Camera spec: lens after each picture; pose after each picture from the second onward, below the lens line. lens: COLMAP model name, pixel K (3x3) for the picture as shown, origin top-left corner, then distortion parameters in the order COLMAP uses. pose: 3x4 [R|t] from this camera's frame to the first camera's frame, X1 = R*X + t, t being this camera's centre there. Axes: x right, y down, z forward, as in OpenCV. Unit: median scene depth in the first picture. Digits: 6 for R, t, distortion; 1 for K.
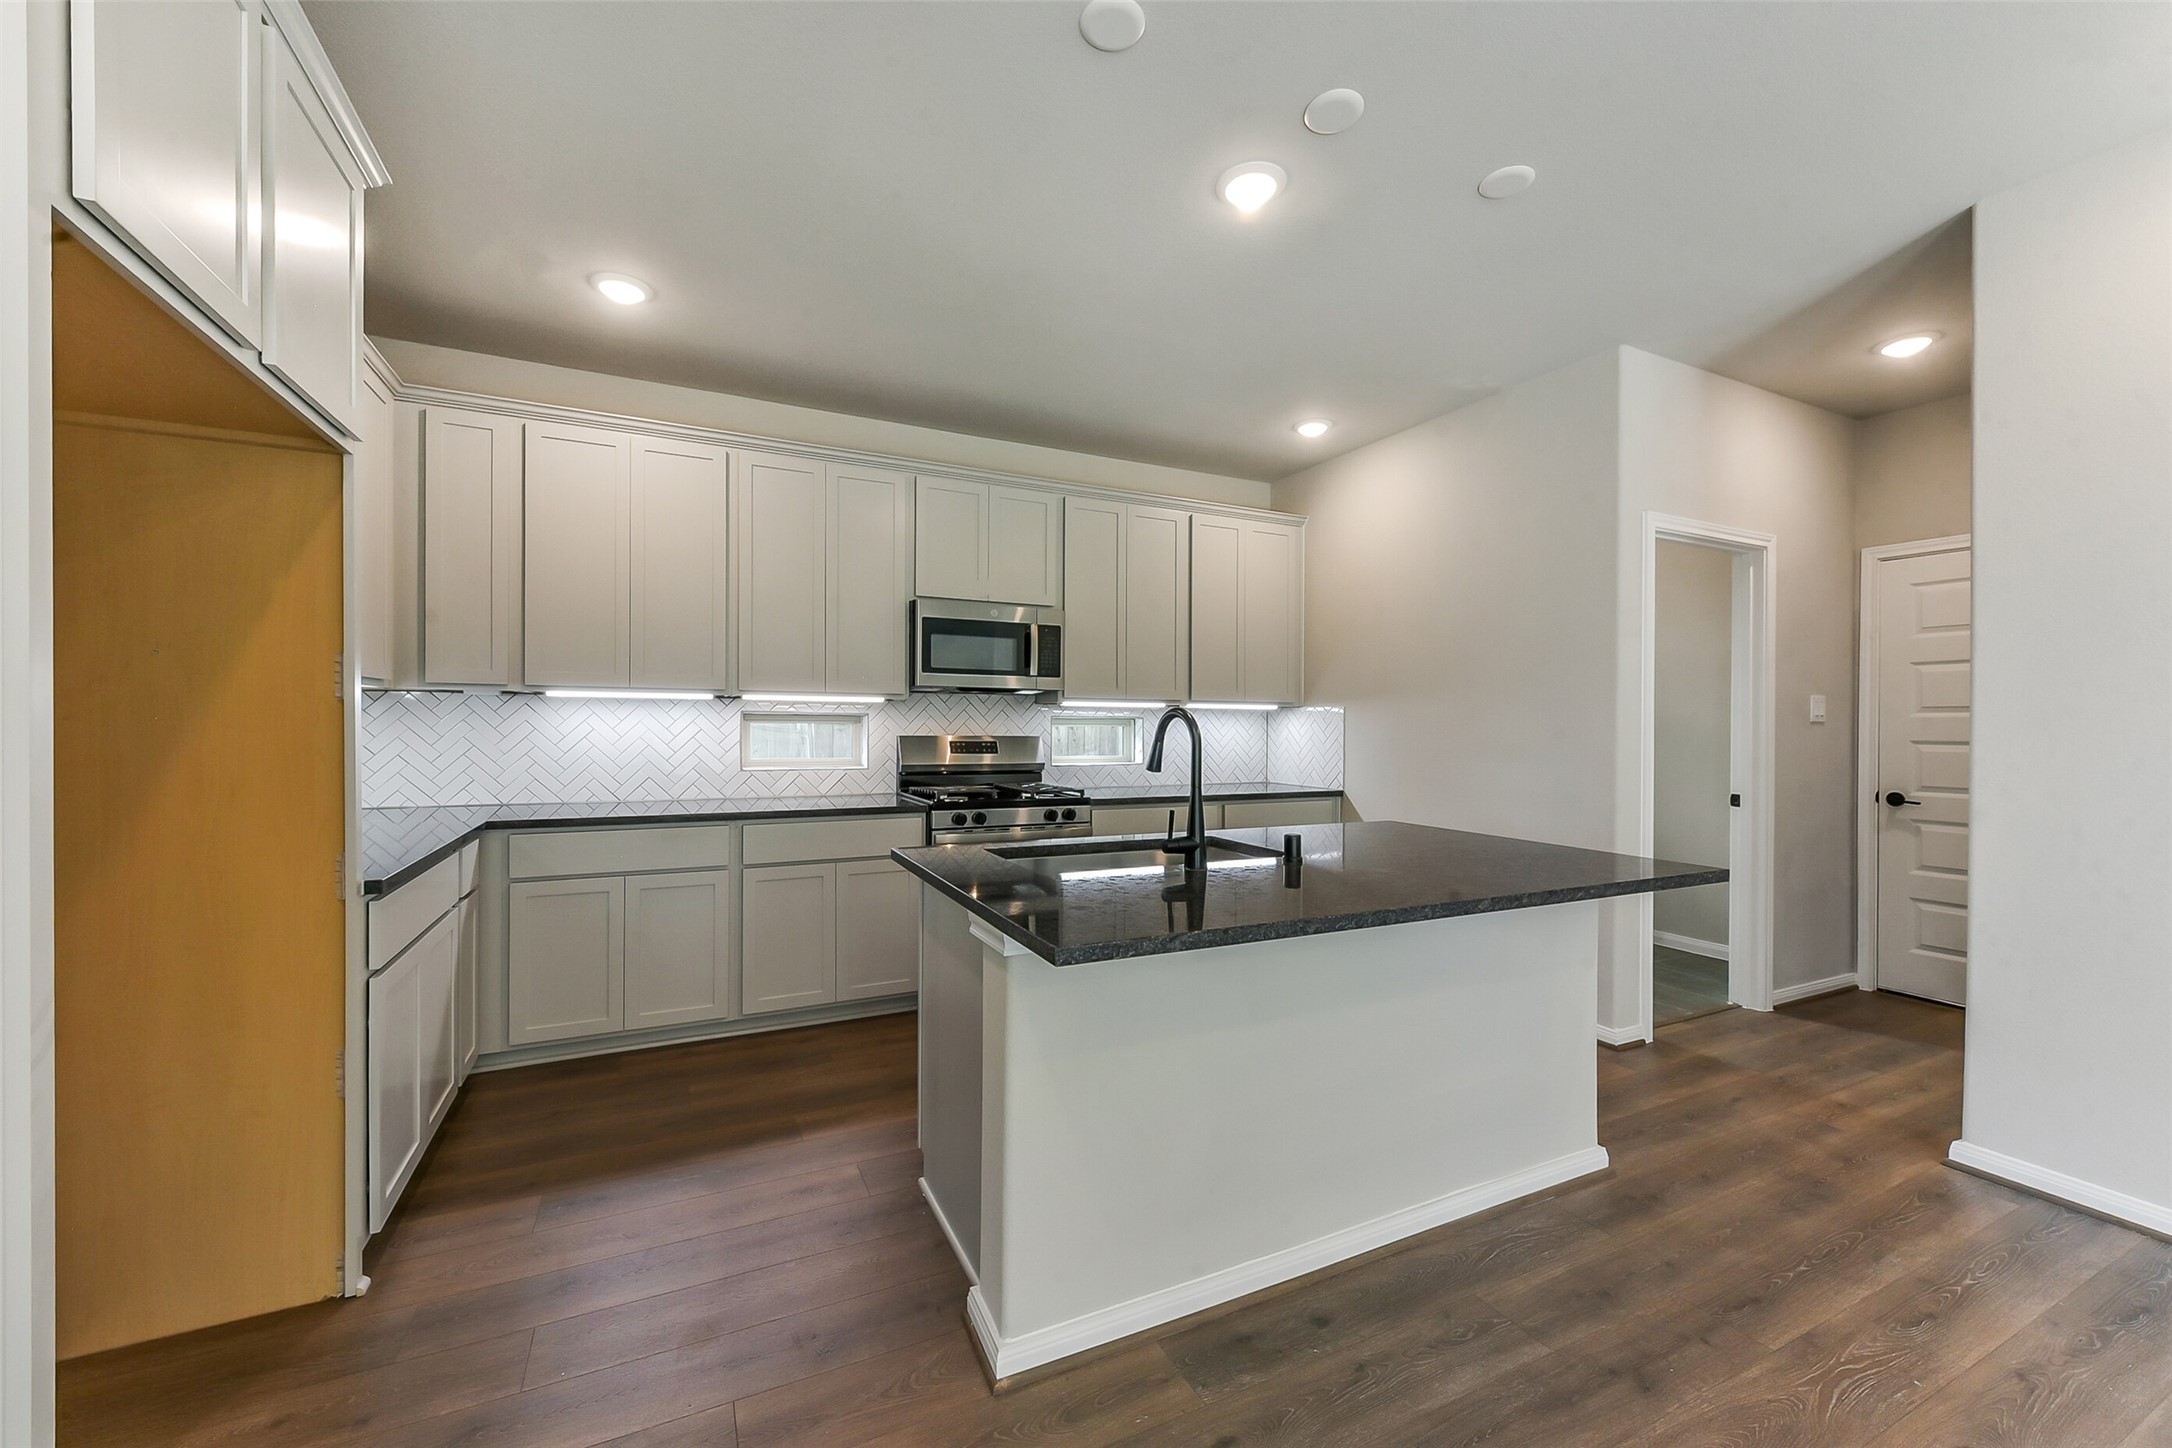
lens RADIAL K [[842.8, 0, 1079.3], [0, 842.8, 721.9], [0, 0, 1]] dist [0.005908, -0.001355]
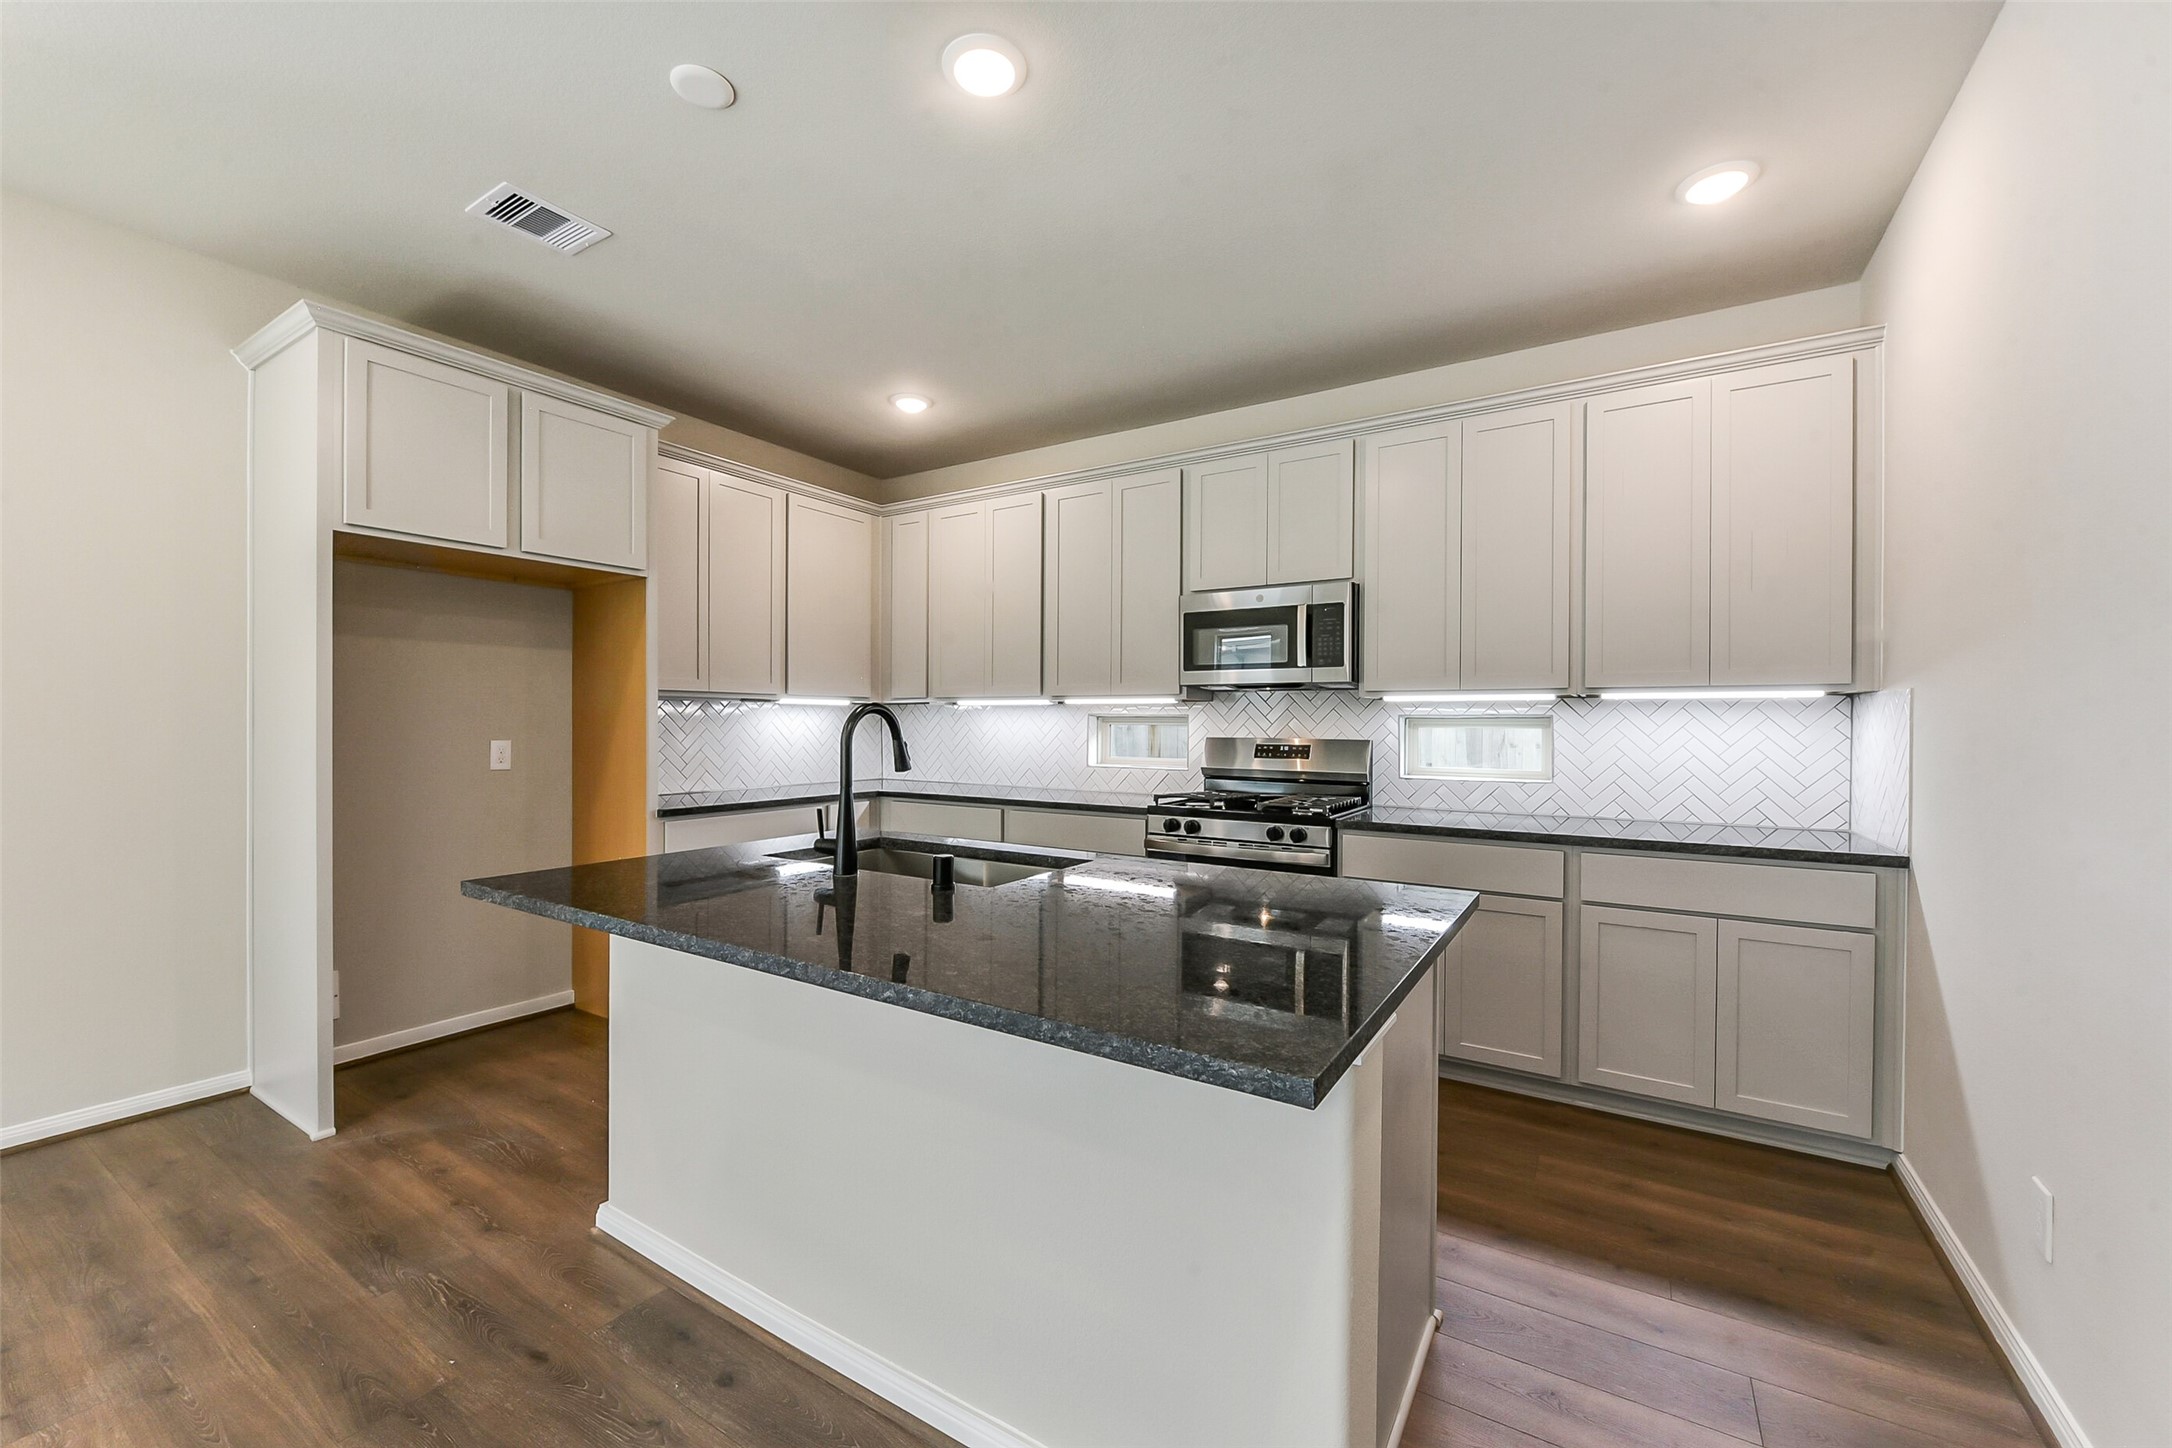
lens RADIAL K [[858.4, 0, 1078.2], [0, 858.4, 721.4], [0, 0, 1]] dist [0.002765, -0.000547]
pose [[0.527223, -0.005777, -0.849707, 0.579375], [0.000463, 0.999979, -0.006512, 0.004982], [0.849727, 0.003040, 0.527214, 0.380100]]
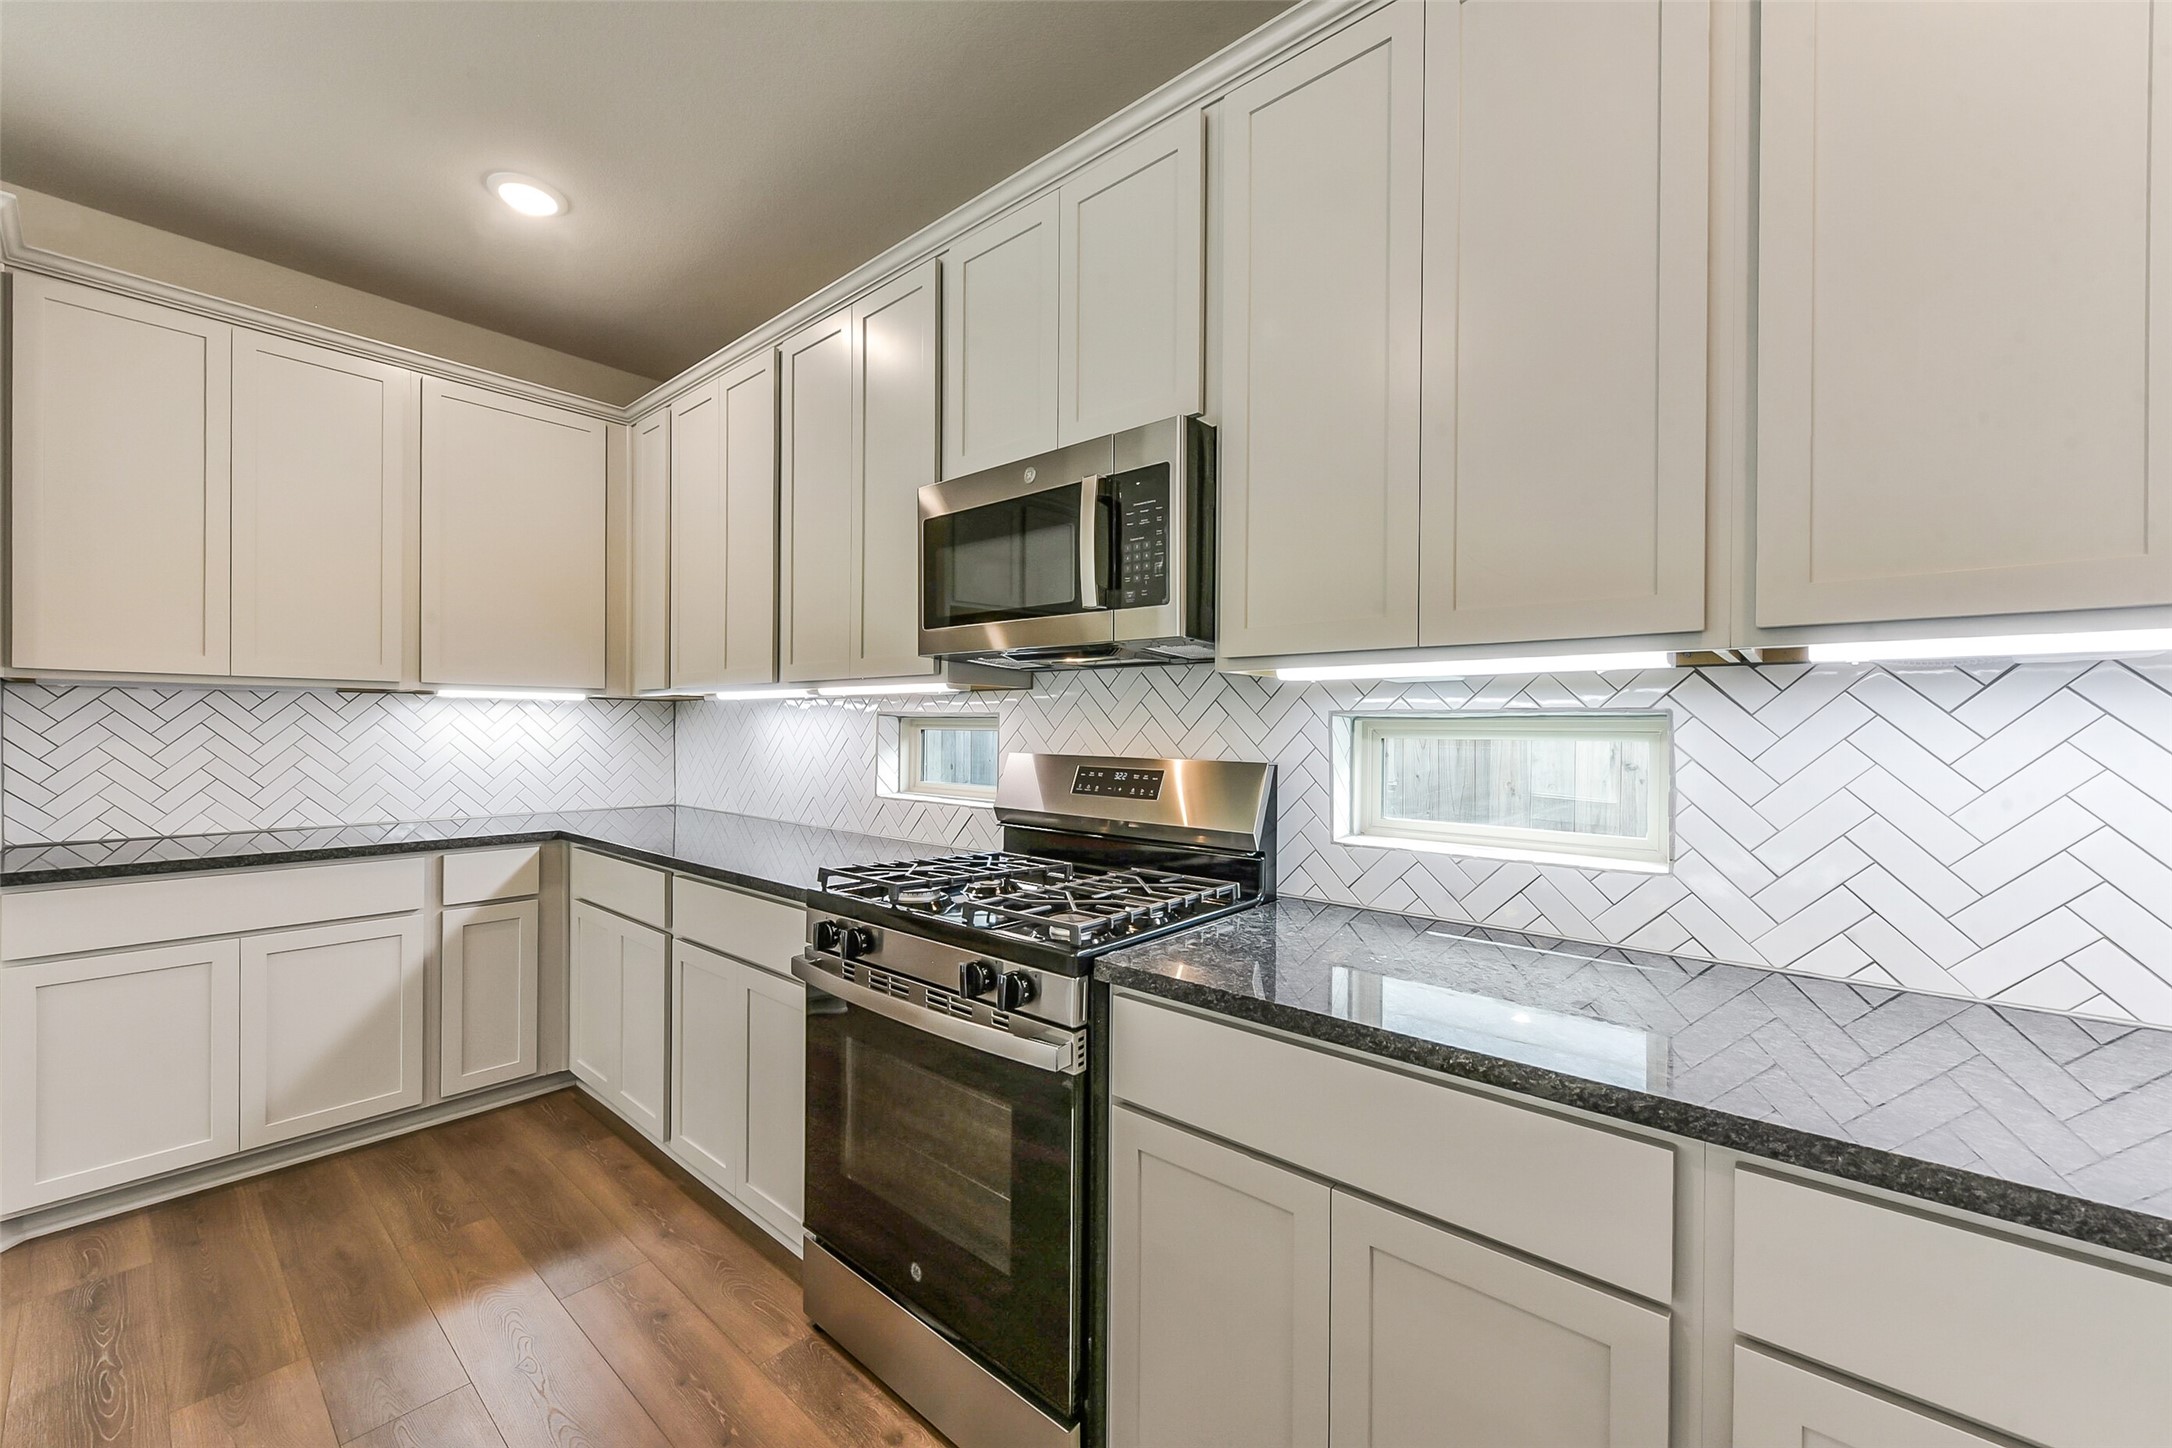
lens RADIAL K [[842.8, 0, 1086.8], [0, 842.8, 725.6], [0, 0, 1]] dist [0.005908, -0.001355]
pose [[0.392934, -0.005329, -0.919551, 0.318925], [-0.002964, 0.999971, -0.007062, 0.002967], [0.919562, 0.005501, 0.392907, 0.888455]]
